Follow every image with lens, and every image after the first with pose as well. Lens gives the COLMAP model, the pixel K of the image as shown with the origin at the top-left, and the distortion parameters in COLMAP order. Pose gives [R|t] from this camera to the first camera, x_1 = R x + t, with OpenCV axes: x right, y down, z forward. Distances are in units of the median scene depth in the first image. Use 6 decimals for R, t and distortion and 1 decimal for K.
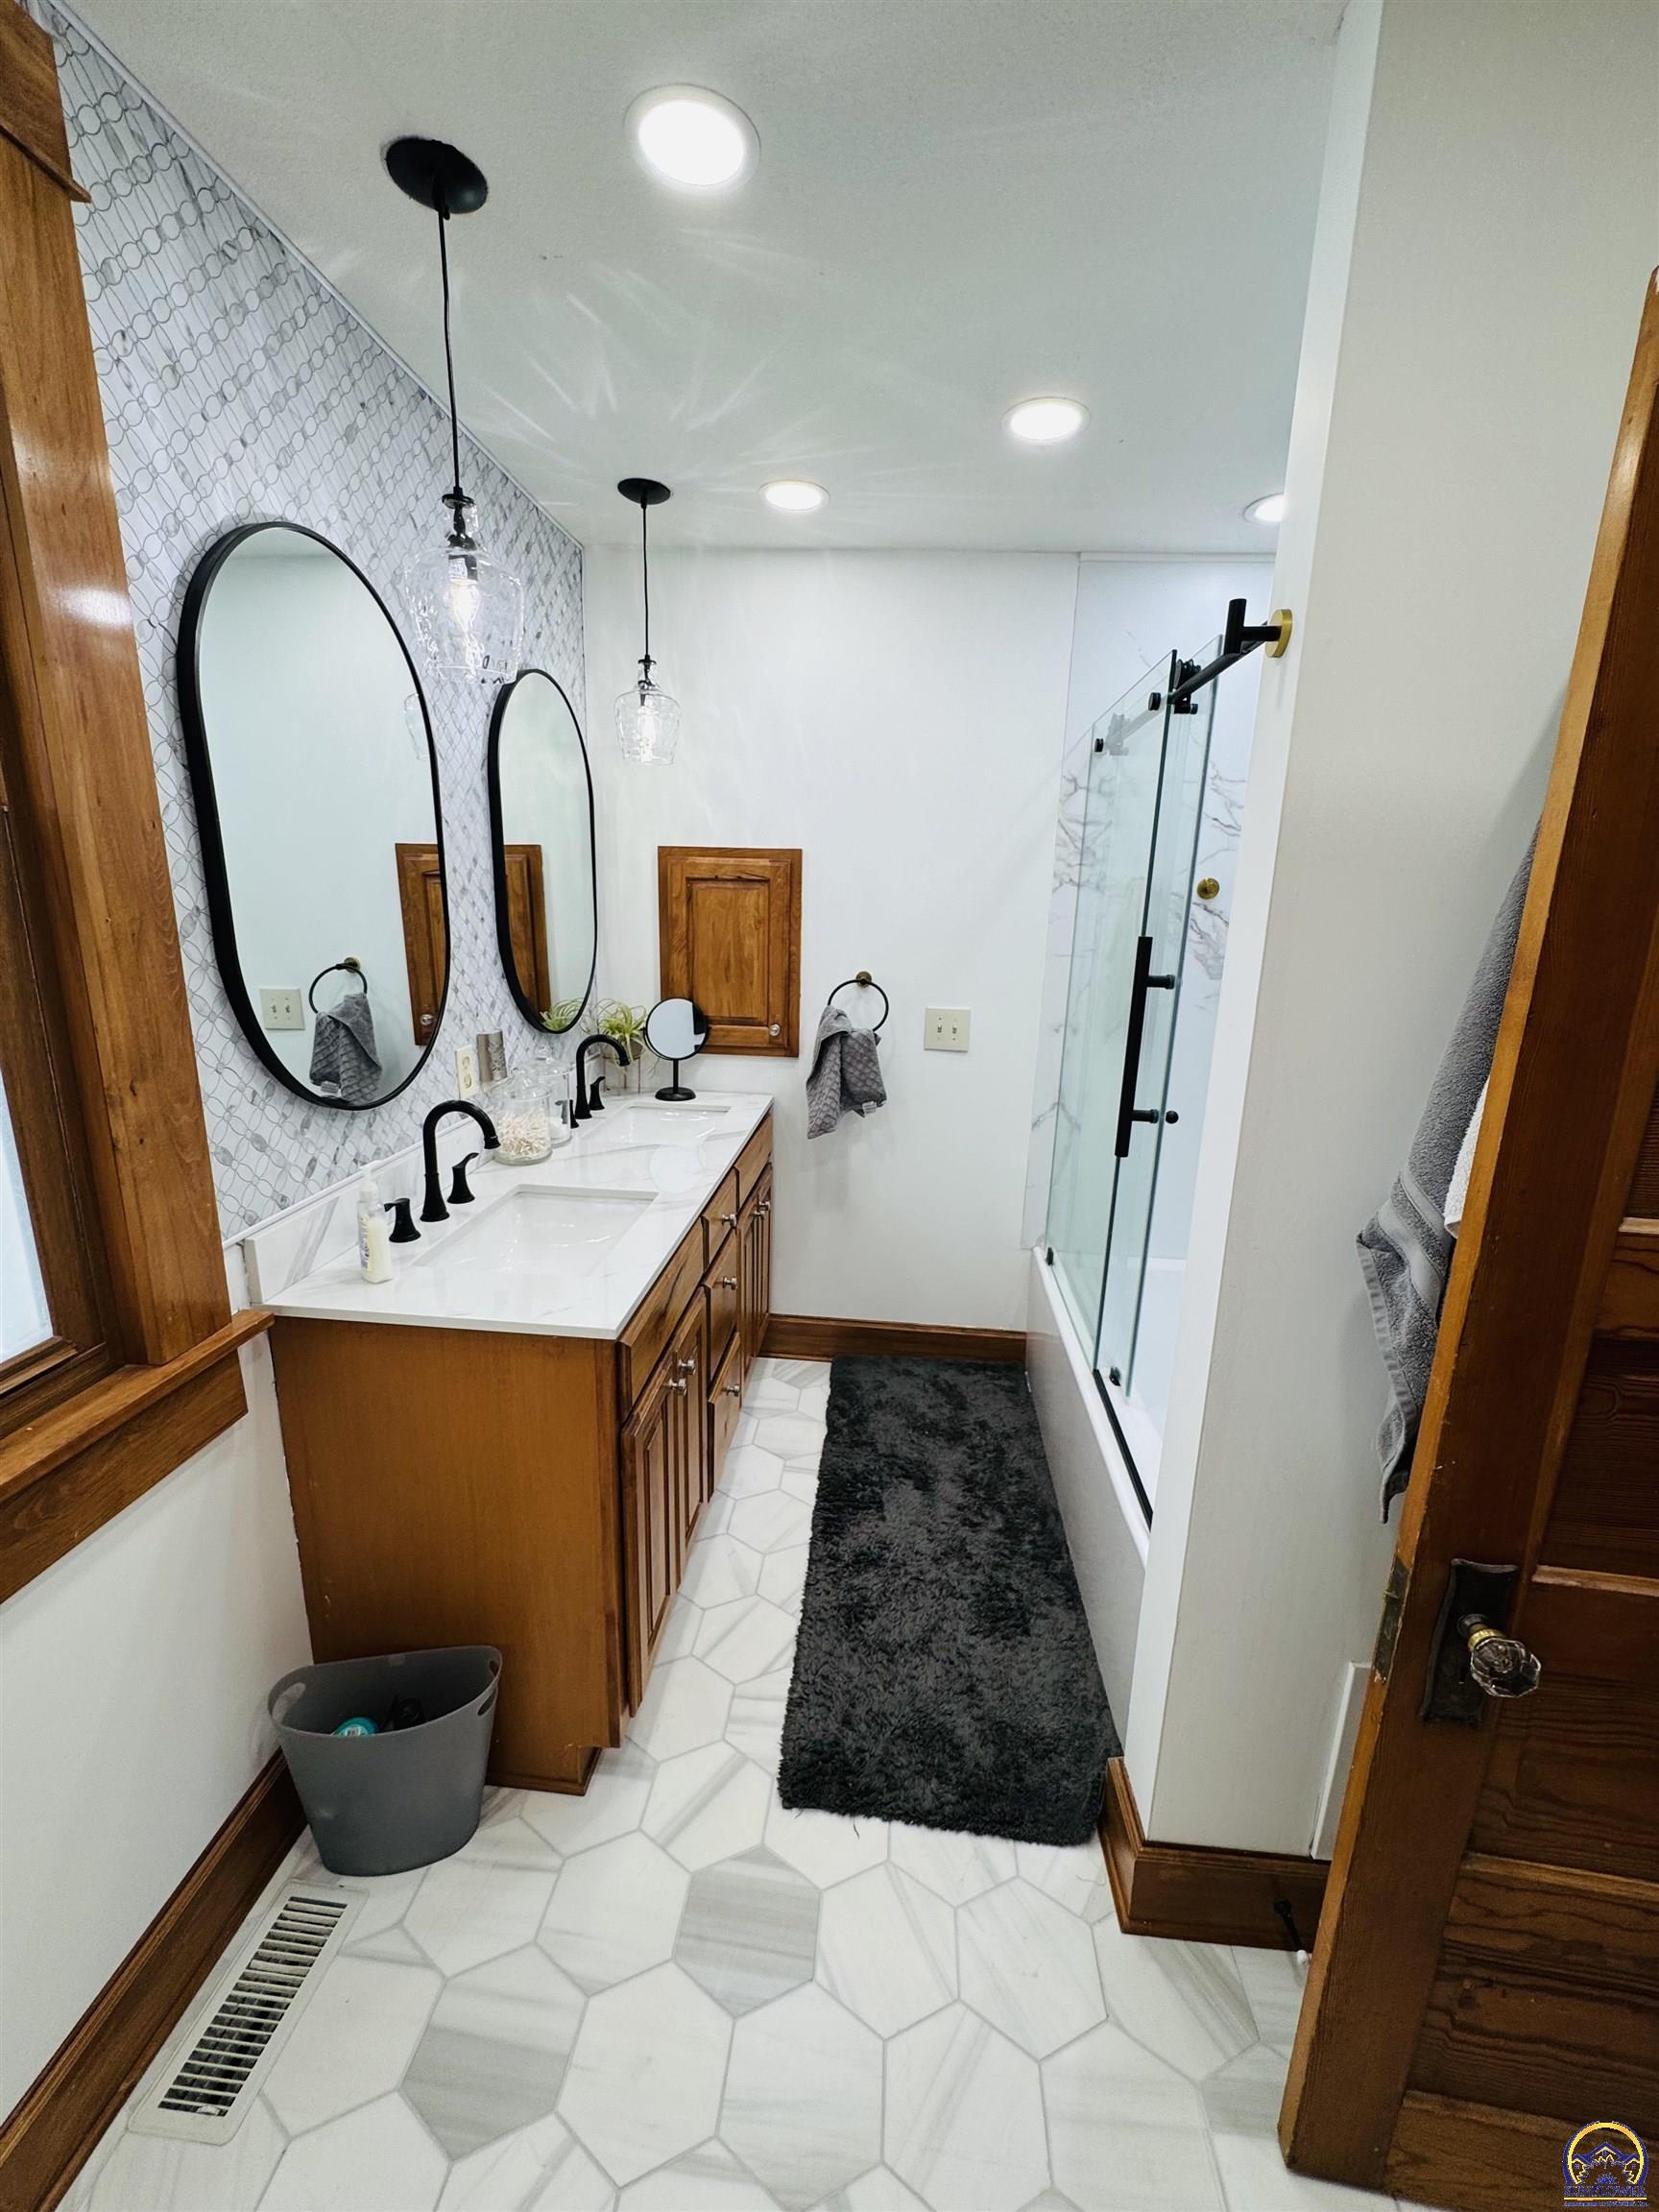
lens RADIAL K [[886.5, 0, 829.5], [0, 886.5, 1106.0], [0, 0, 1]] dist [-0.000137, -0.000018]
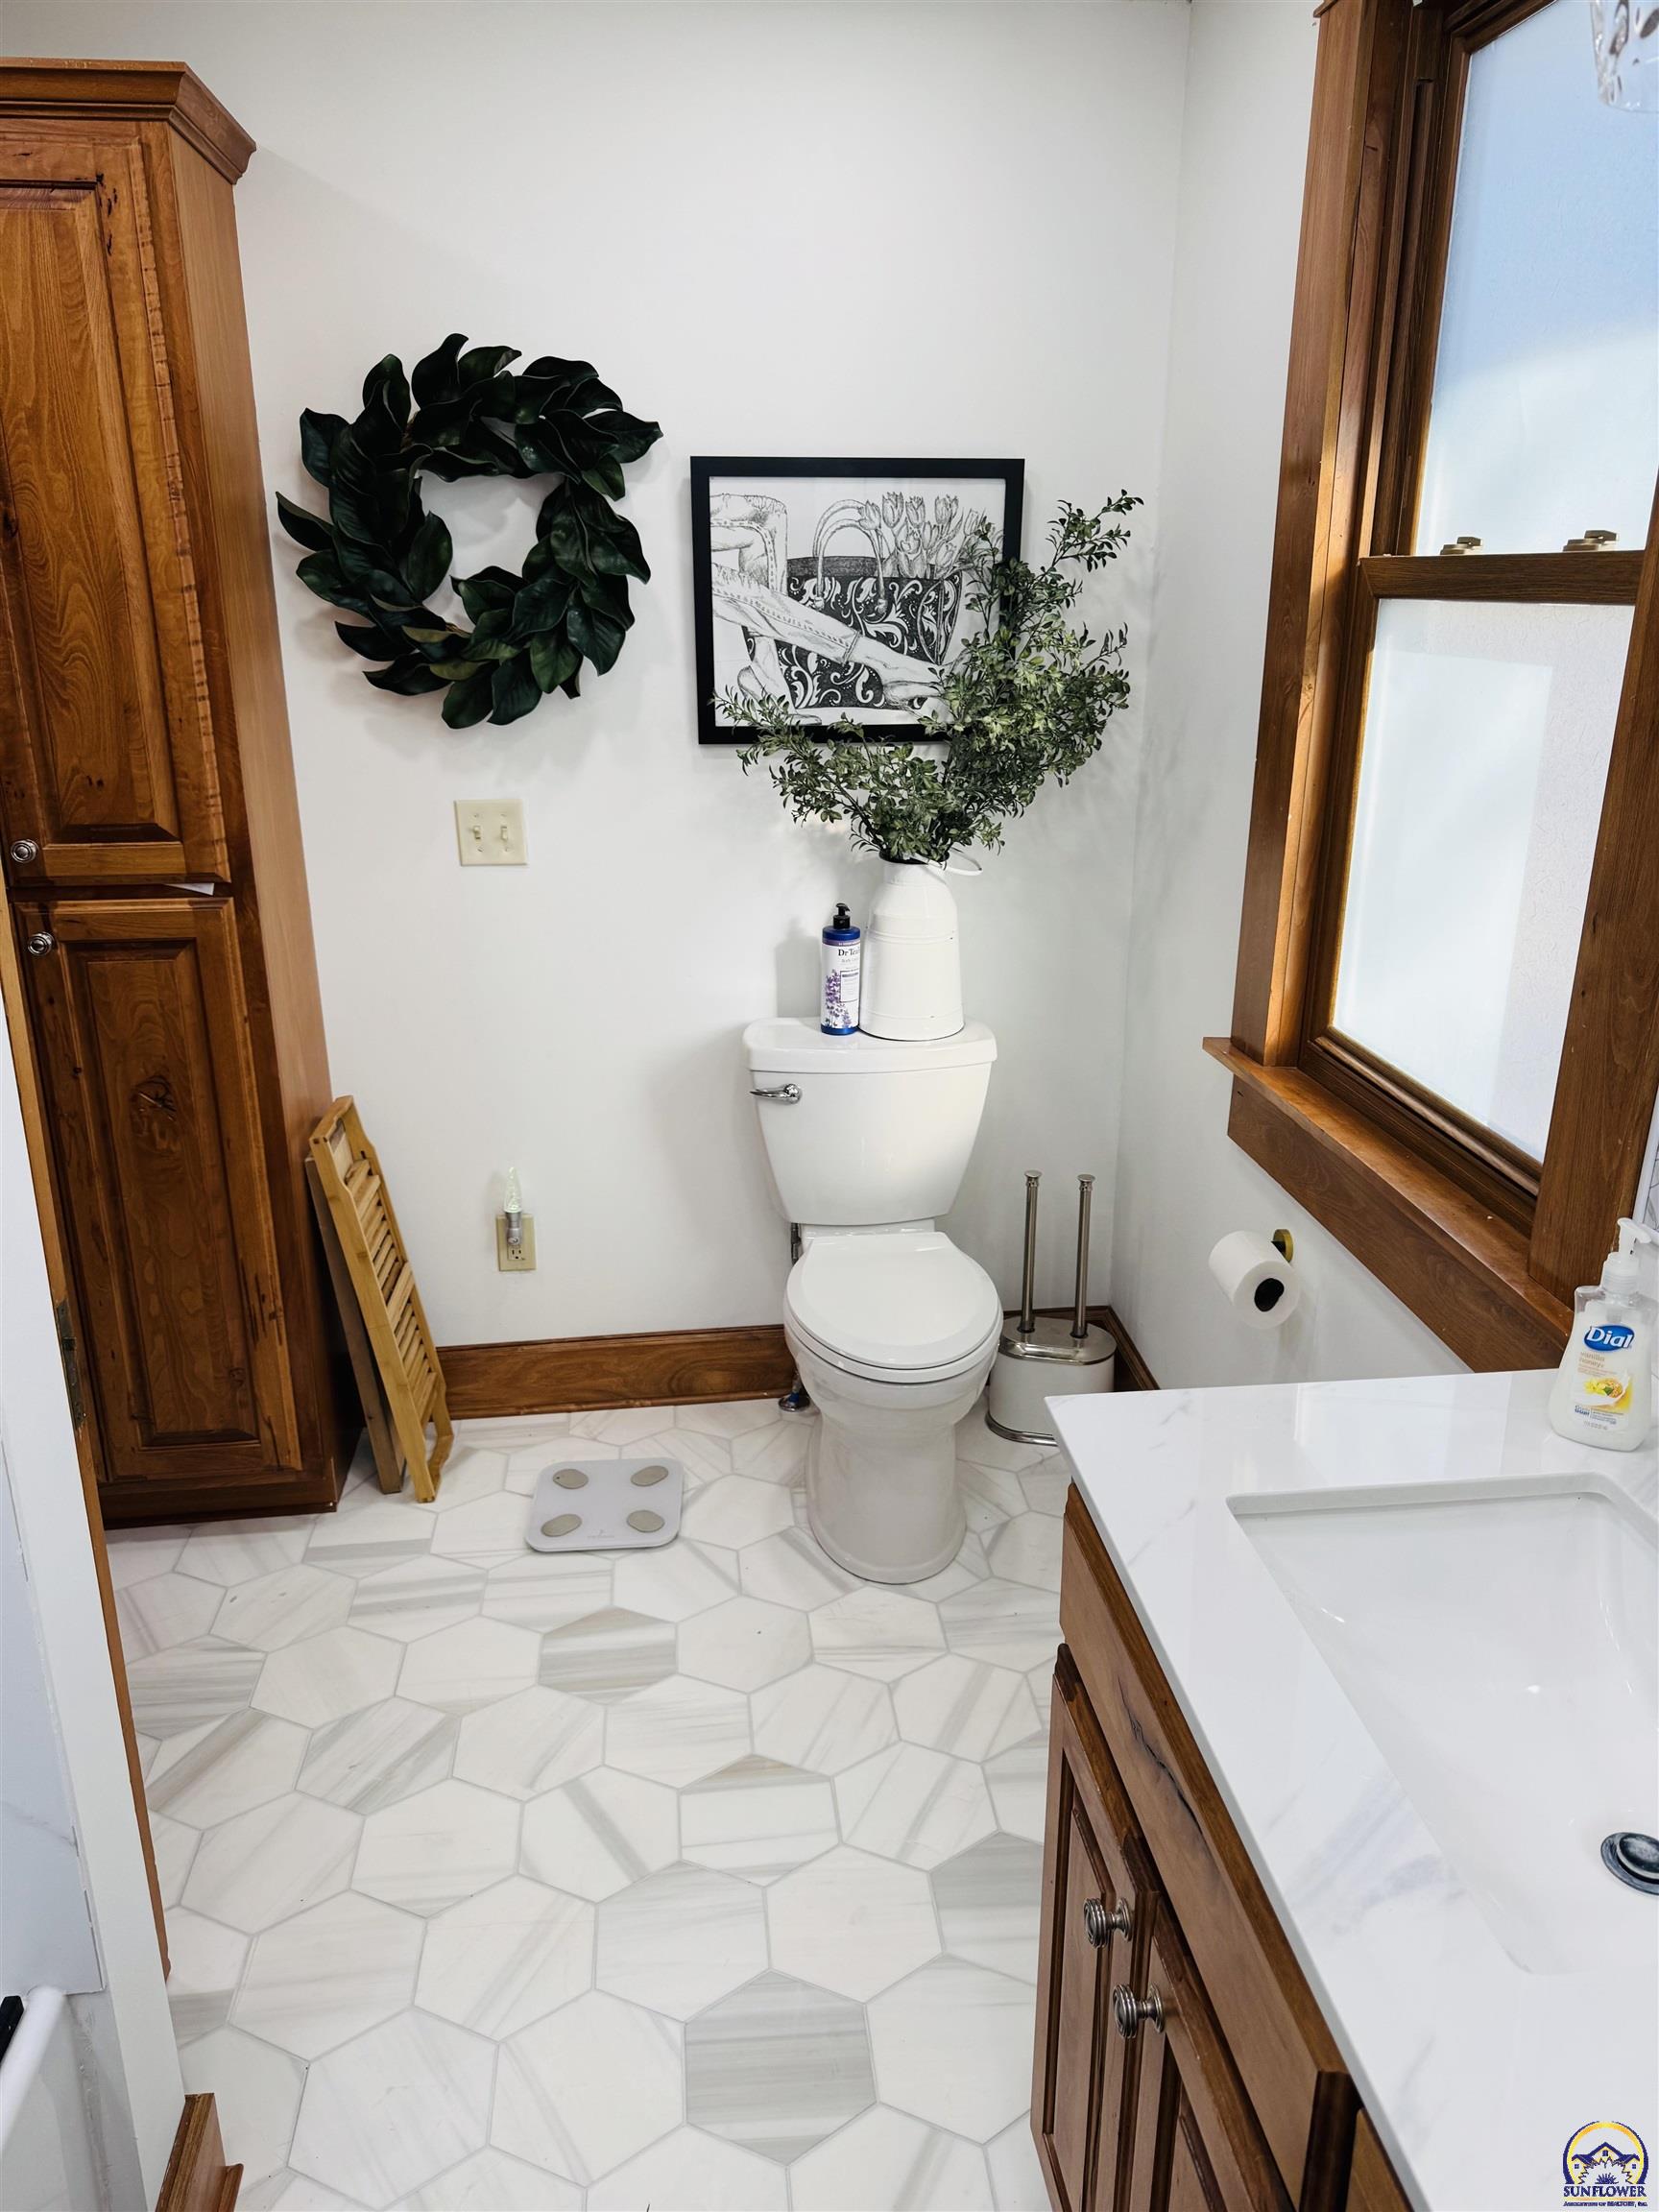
lens RADIAL K [[1562.2, 0, 829.5], [0, 1562.2, 1106.0], [0, 0, 1]] dist [0.071318, -0.110558]
pose [[-0.981160, 0.034831, -0.190034, 0.097193], [-0.070182, 0.852165, 0.518546, -0.468656], [0.180001, 0.522113, -0.833665, 1.807561]]
